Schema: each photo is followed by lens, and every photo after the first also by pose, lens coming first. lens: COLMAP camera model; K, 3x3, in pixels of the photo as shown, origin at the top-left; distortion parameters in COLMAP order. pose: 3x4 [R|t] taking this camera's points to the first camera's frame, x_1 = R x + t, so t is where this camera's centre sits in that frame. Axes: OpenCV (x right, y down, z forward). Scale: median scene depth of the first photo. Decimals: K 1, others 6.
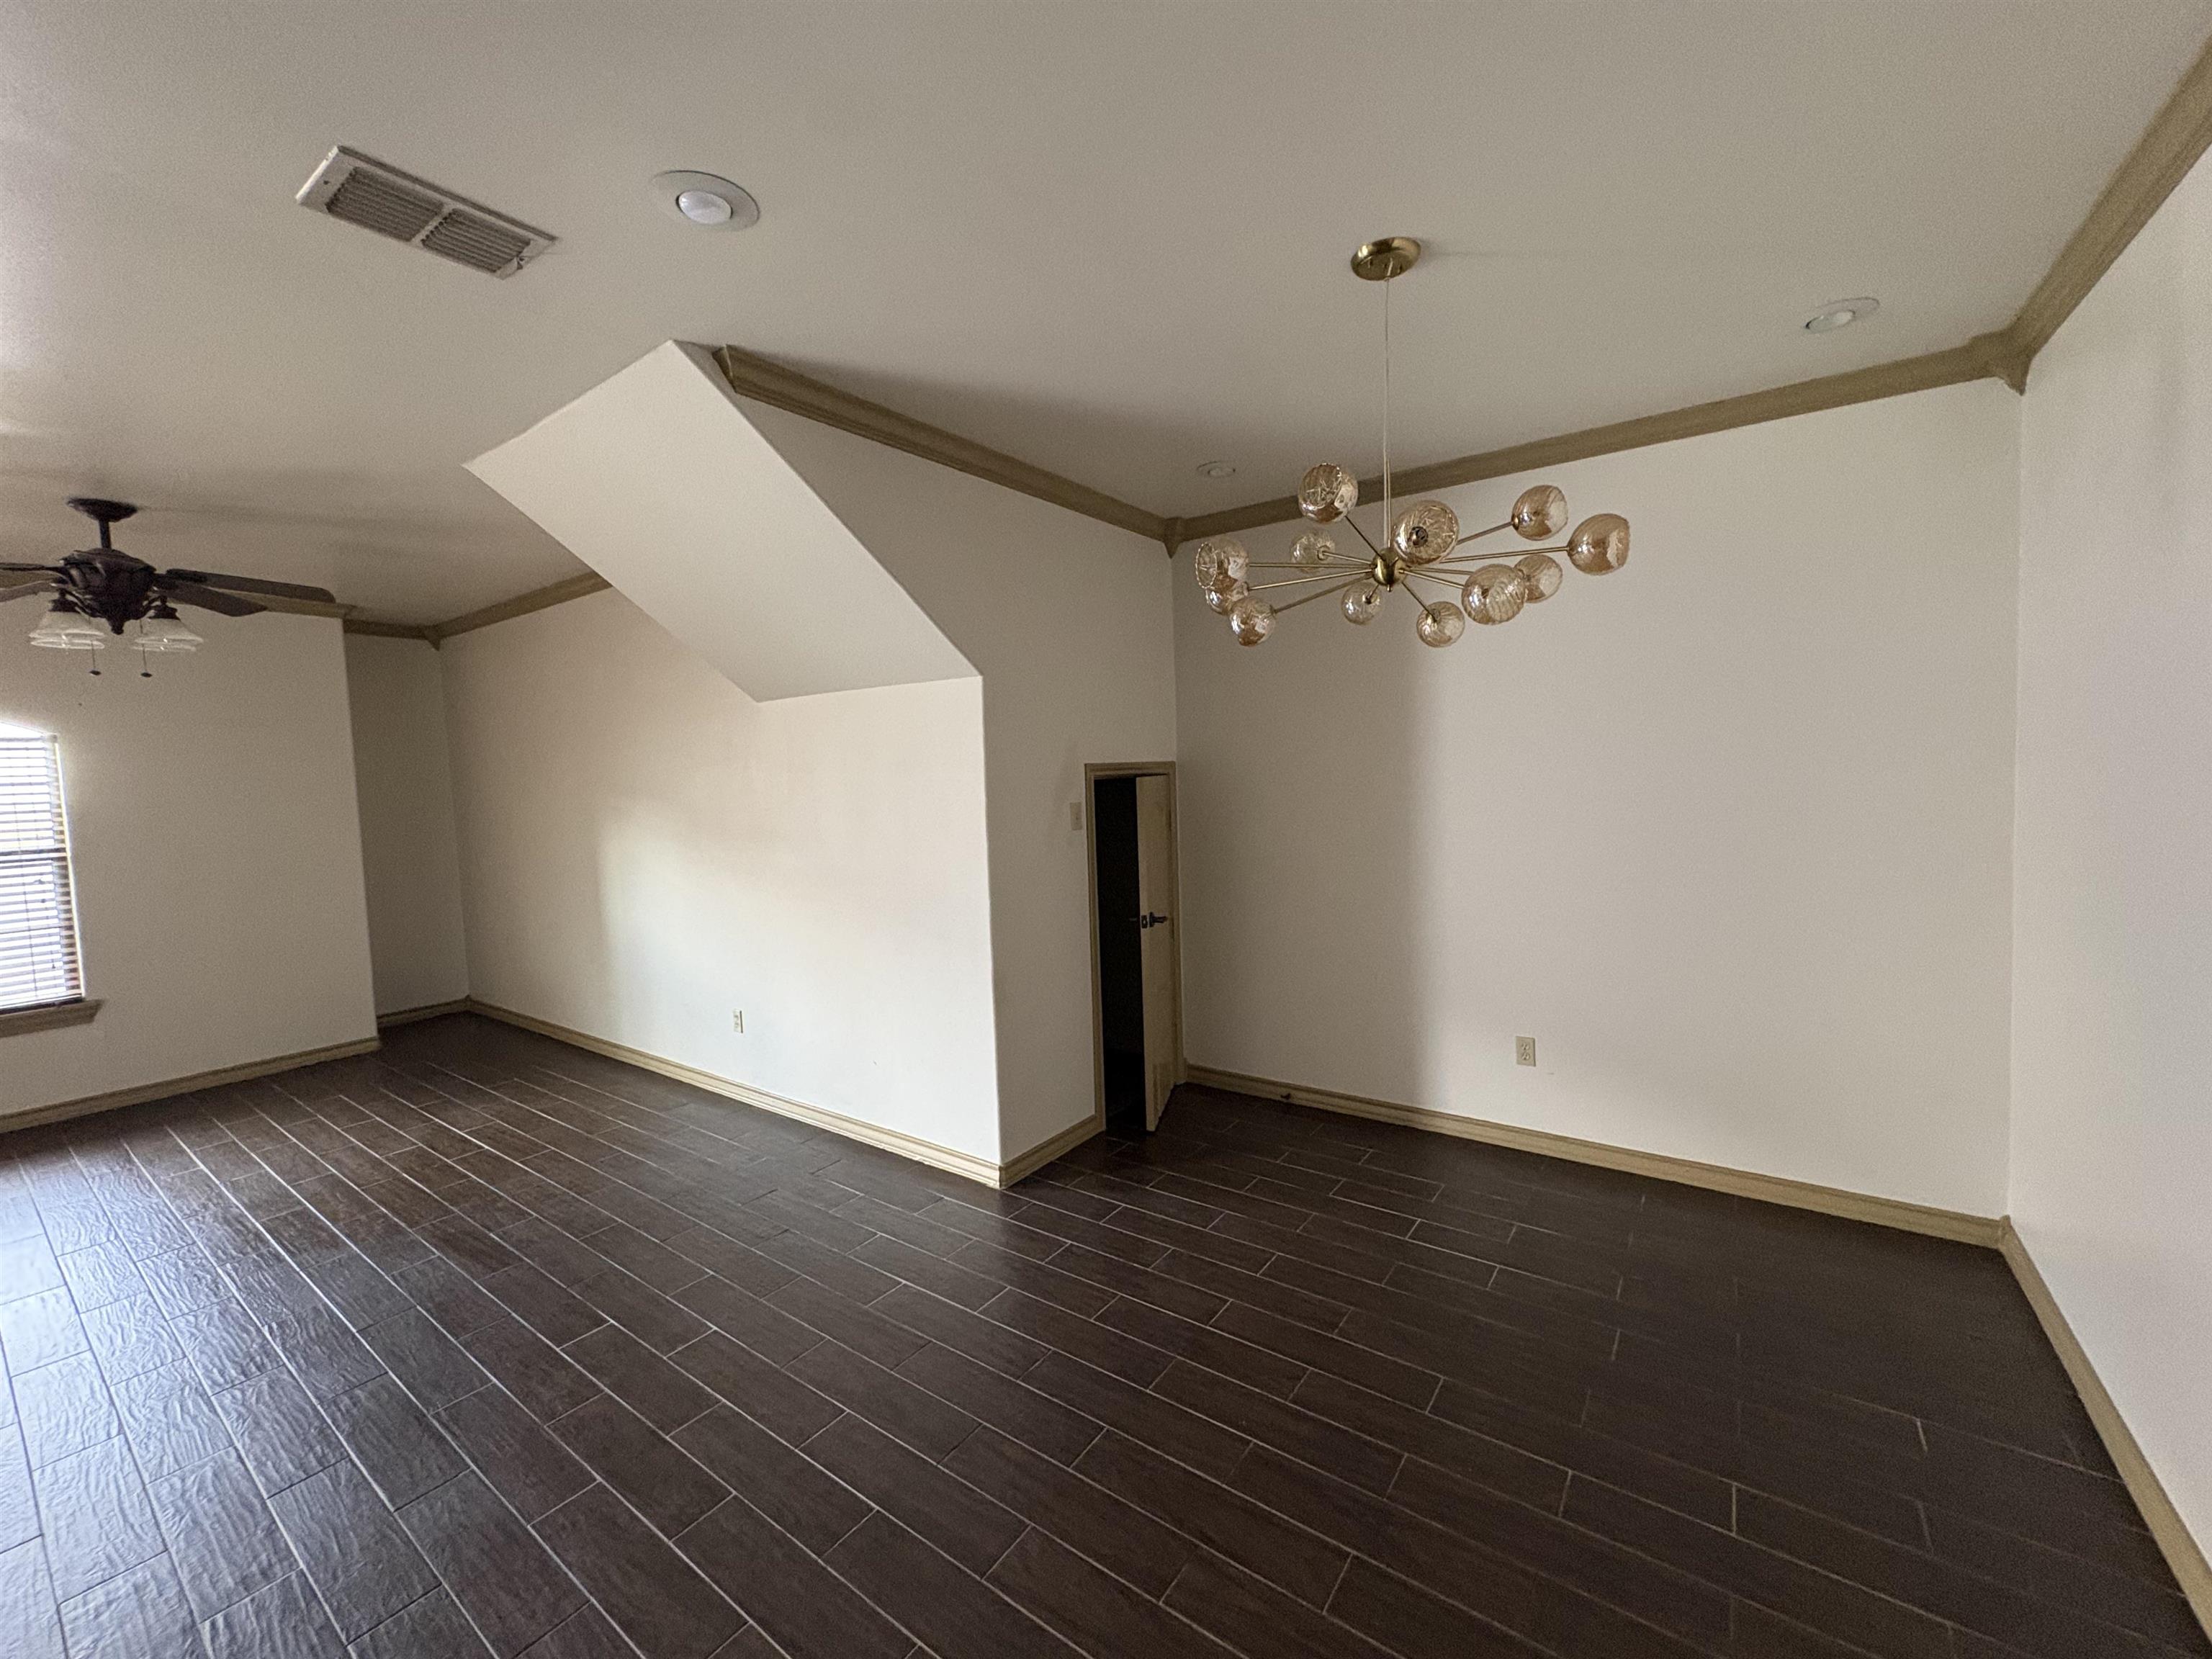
lens RADIAL K [[885.1, 0, 1106.0], [0, 885.1, 829.5], [0, 0, 1]] dist [0.006706, 0.000173]
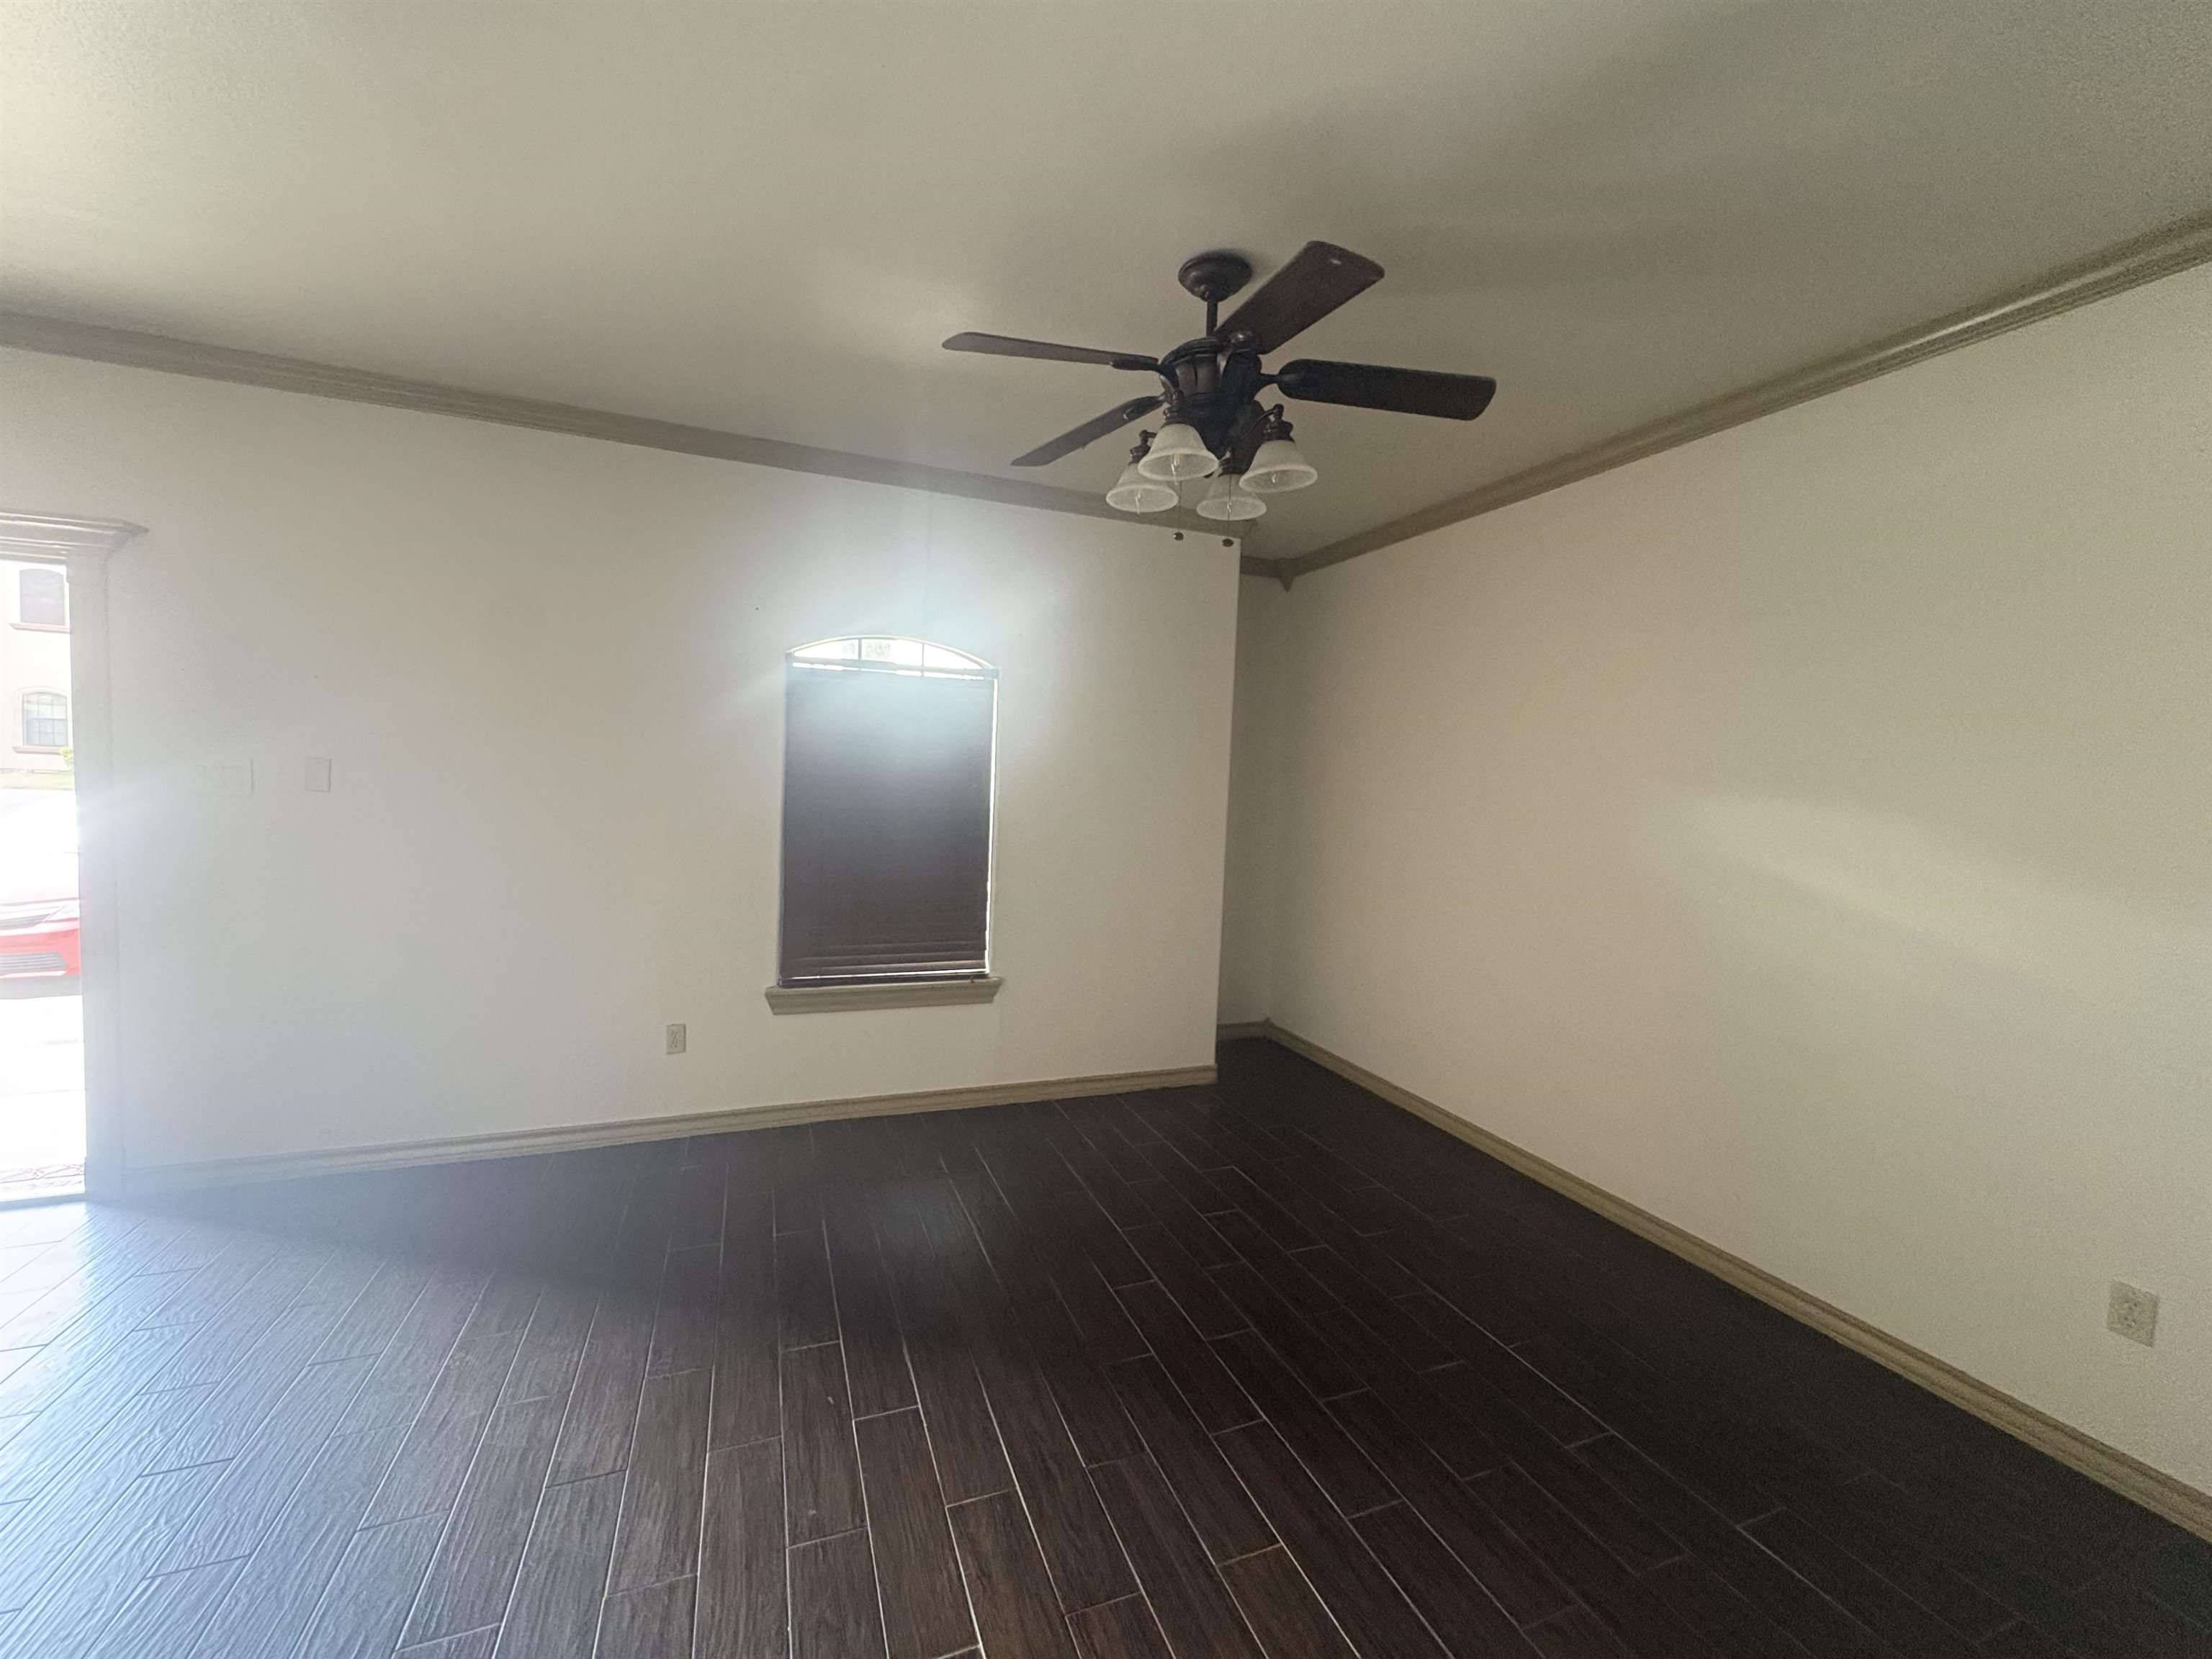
lens RADIAL K [[882.2, 0, 1108.0], [0, 882.2, 795.9], [0, 0, 1]] dist [0.000647, 0.000032]
pose [[0.843045, 0.069130, -0.533382, -0.512129], [-0.094898, 0.995265, -0.021001, 0.019378], [0.529405, 0.068321, 0.845614, 0.278796]]
